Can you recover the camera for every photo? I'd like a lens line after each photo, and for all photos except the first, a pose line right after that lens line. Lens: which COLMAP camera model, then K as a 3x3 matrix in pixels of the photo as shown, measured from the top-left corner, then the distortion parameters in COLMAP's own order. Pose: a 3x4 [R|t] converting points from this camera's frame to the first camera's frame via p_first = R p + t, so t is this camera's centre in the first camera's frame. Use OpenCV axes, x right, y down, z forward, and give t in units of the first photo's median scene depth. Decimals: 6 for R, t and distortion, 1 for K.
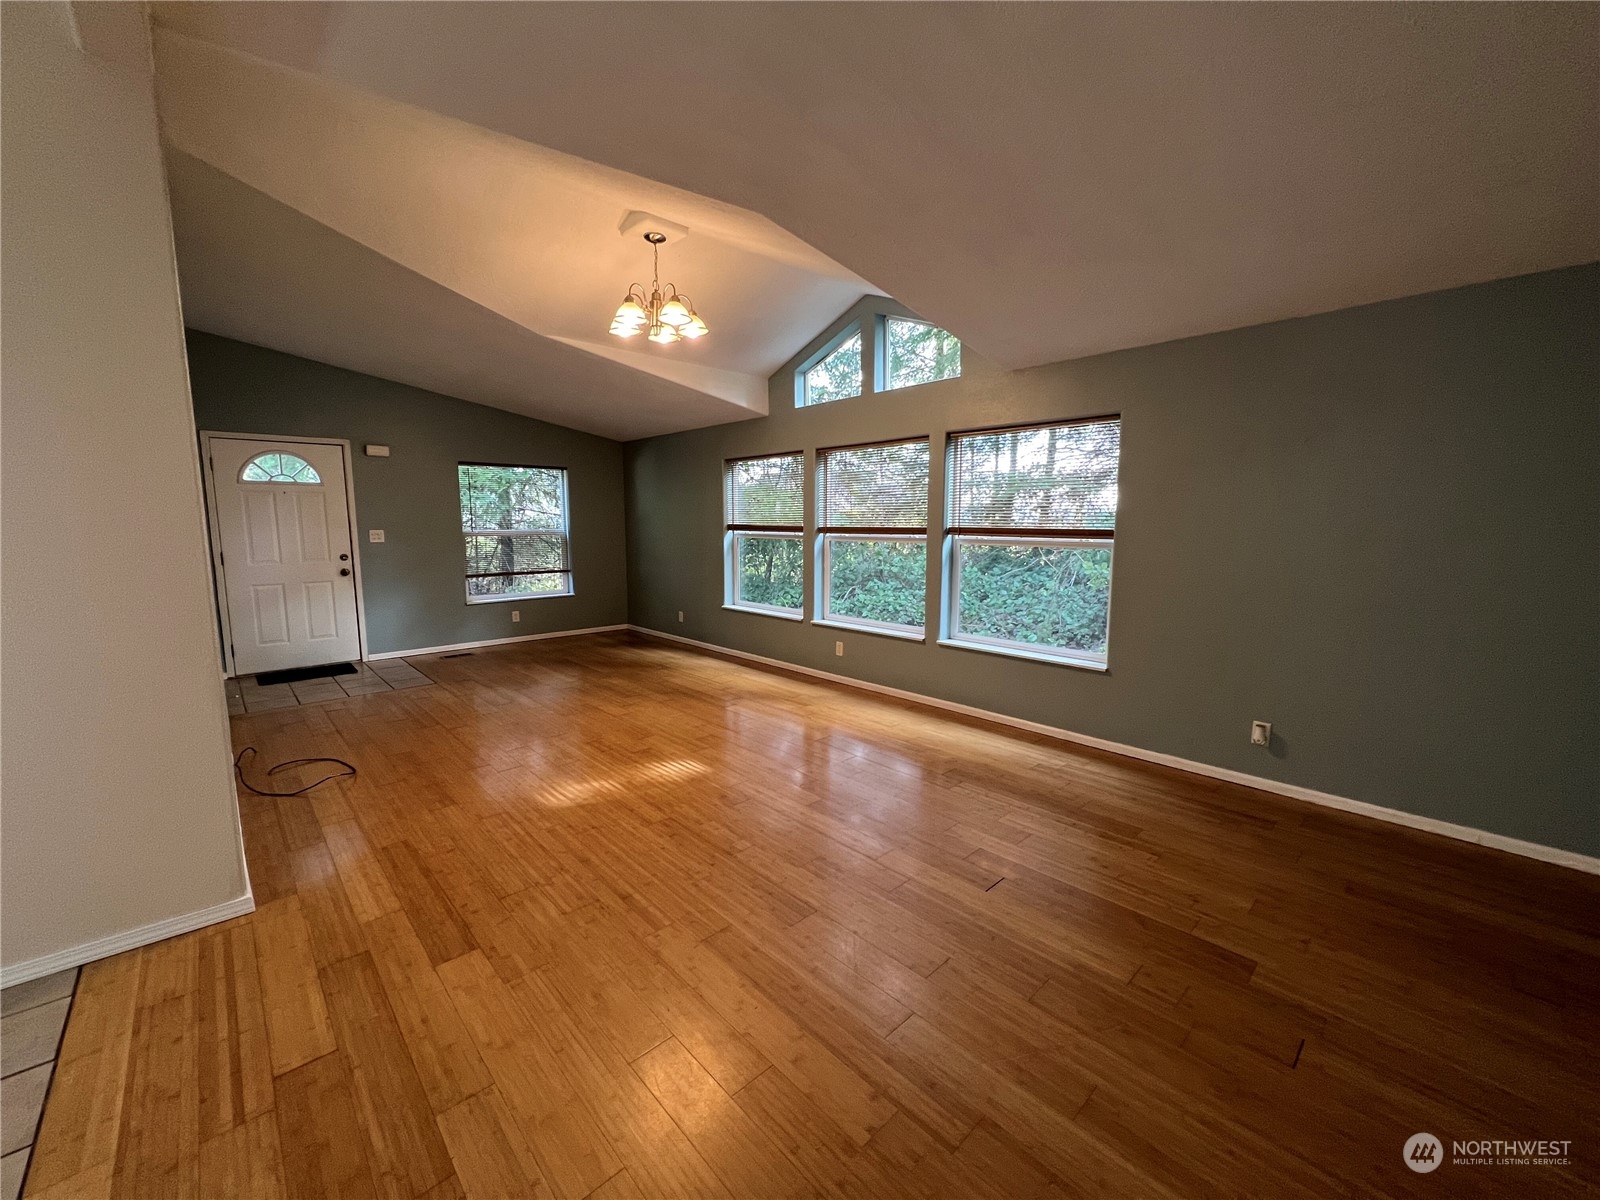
lens RADIAL K [[638.2, 0, 787.5], [0, 638.2, 600.8], [0, 0, 1]] dist [0.001059, 0.000036]
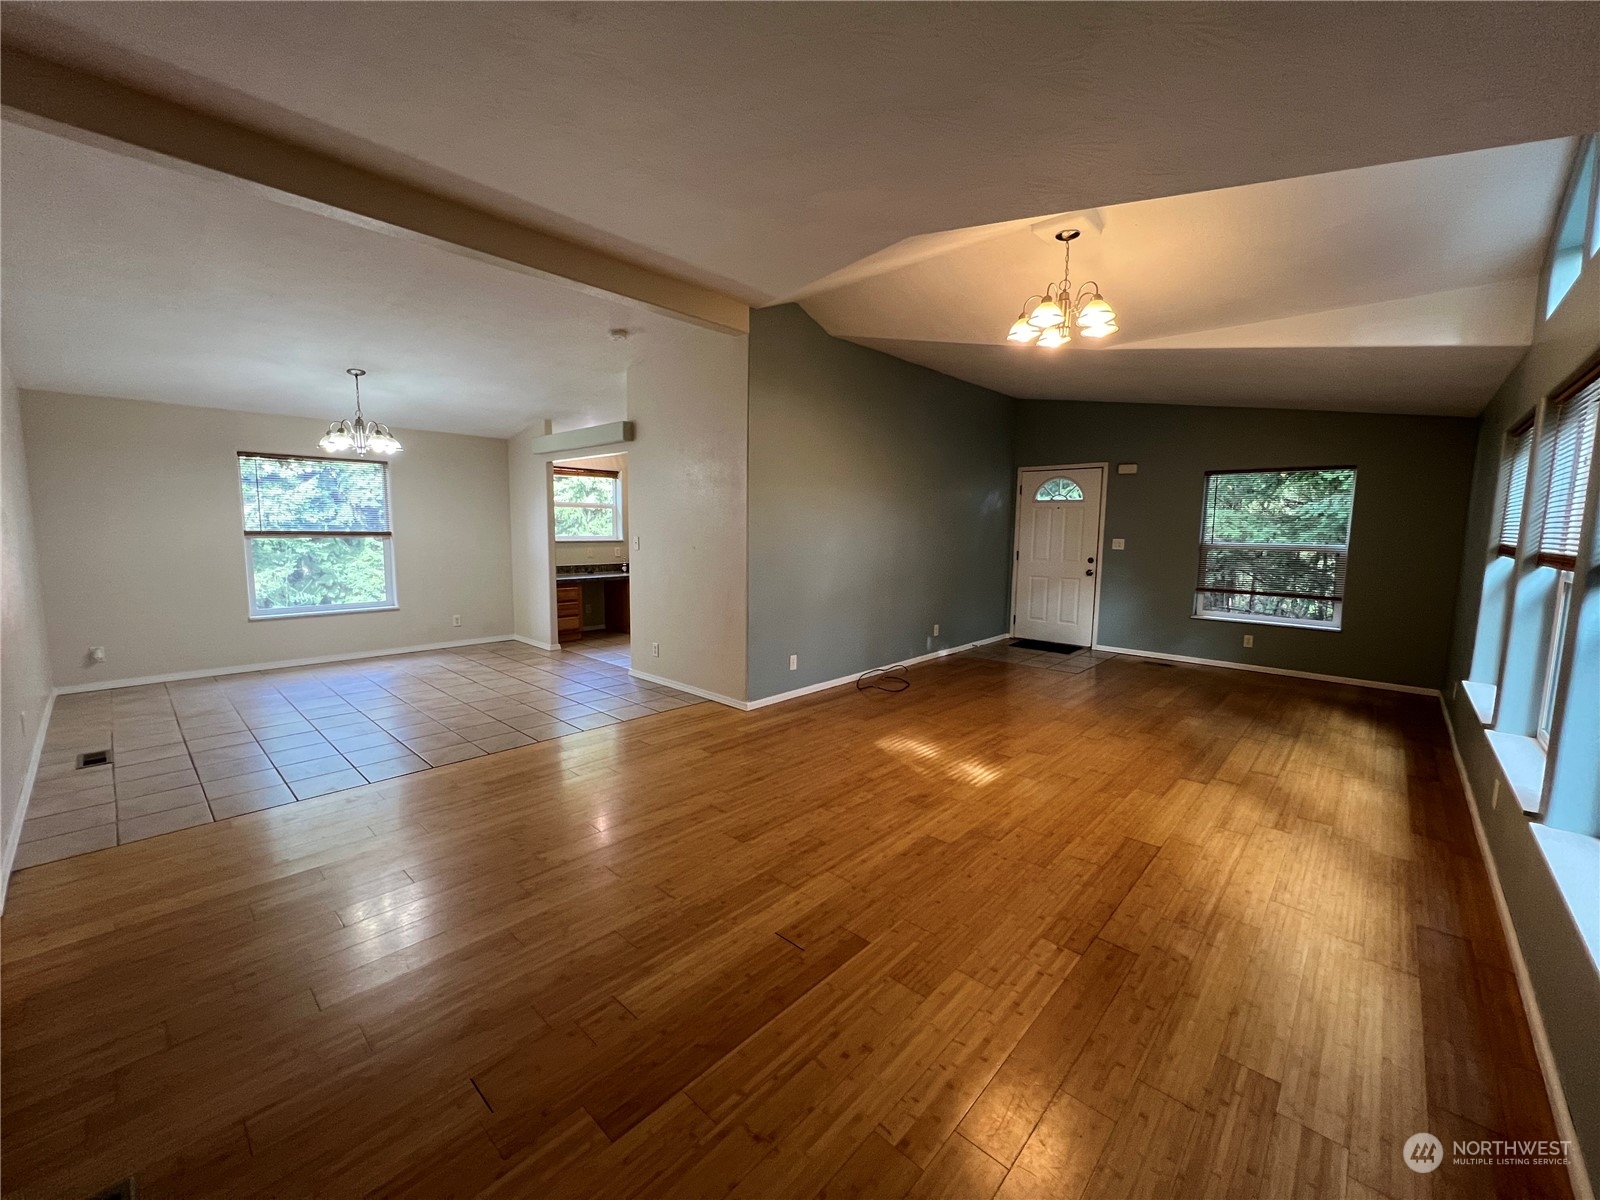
lens RADIAL K [[638.2, 0, 800.0], [0, 638.2, 597.4], [0, 0, 1]] dist [0.001059, 0.000036]
pose [[0.081814, 0.114573, -0.990040, 0.582641], [-0.139132, 0.984956, 0.102487, -0.058761], [0.986888, 0.129362, 0.096524, 0.441869]]
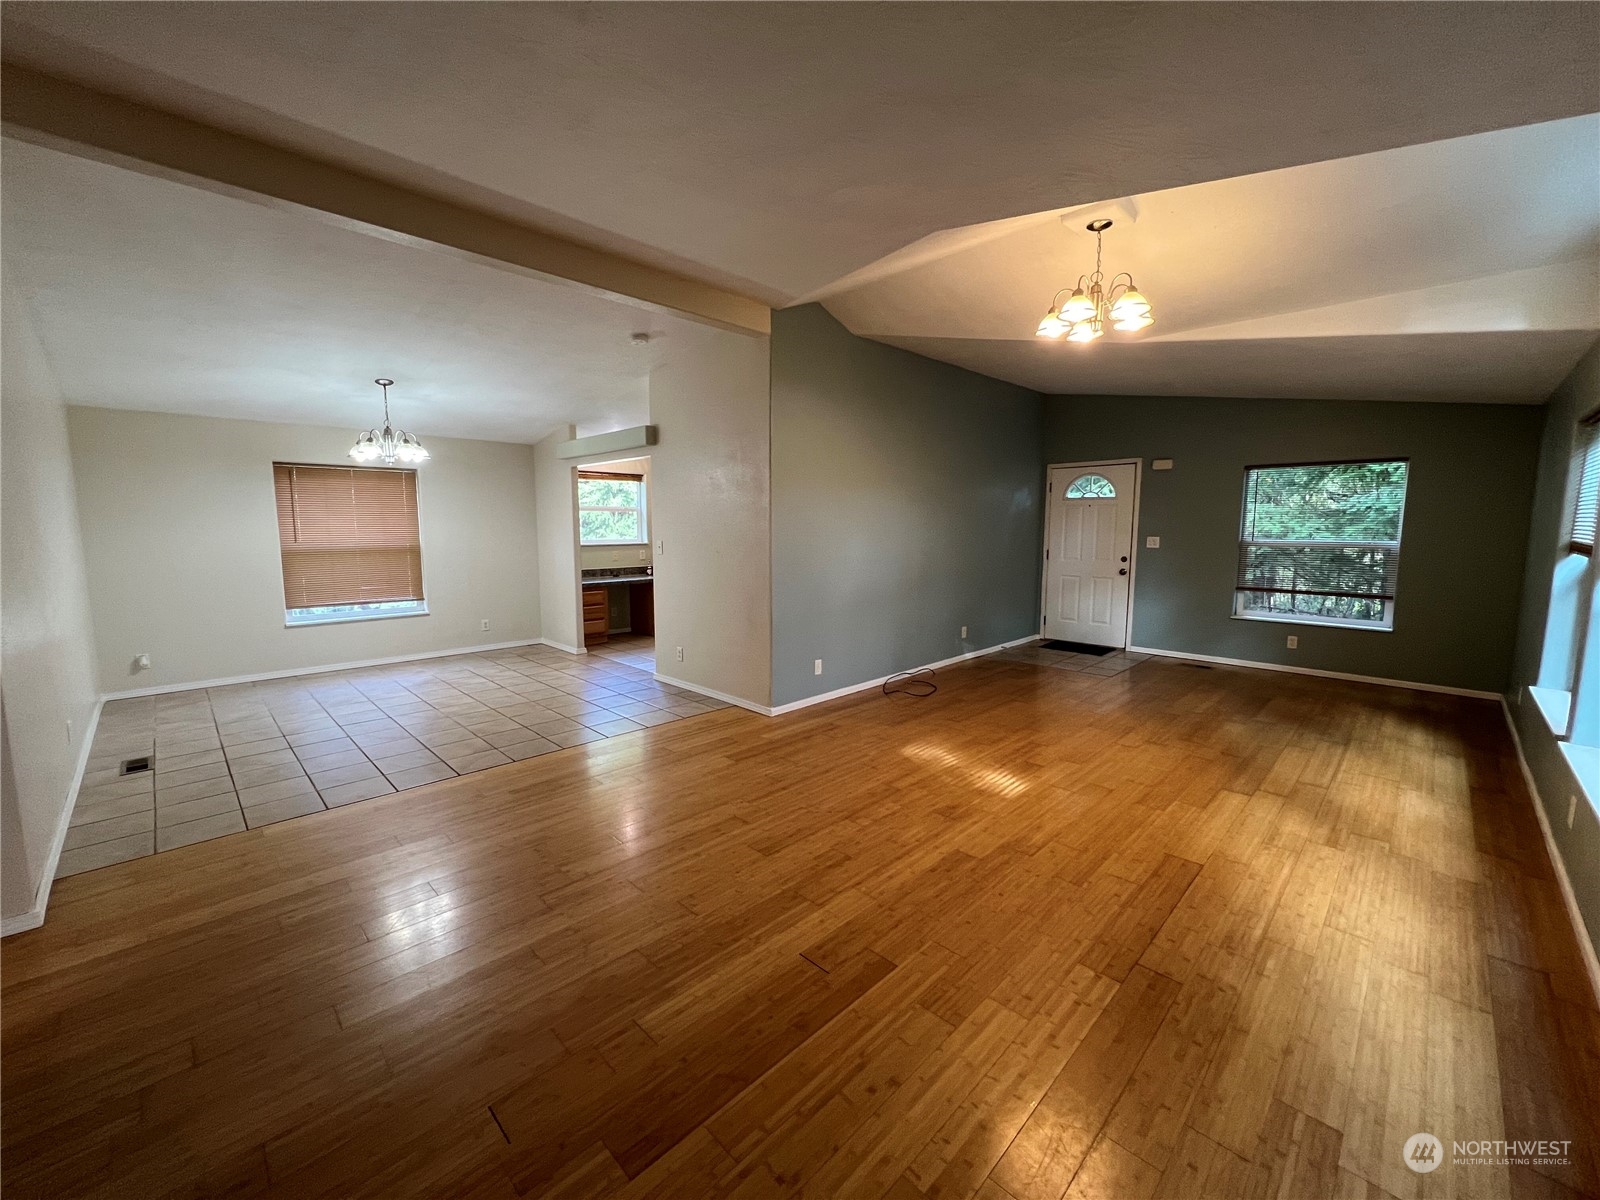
lens RADIAL K [[638.2, 0, 800.4], [0, 638.2, 597.1], [0, 0, 1]] dist [0.001059, 0.000036]
pose [[0.042802, 0.116190, -0.992304, 0.568001], [-0.127431, 0.985737, 0.109924, -0.066470], [0.990923, 0.121745, 0.056998, 0.444753]]
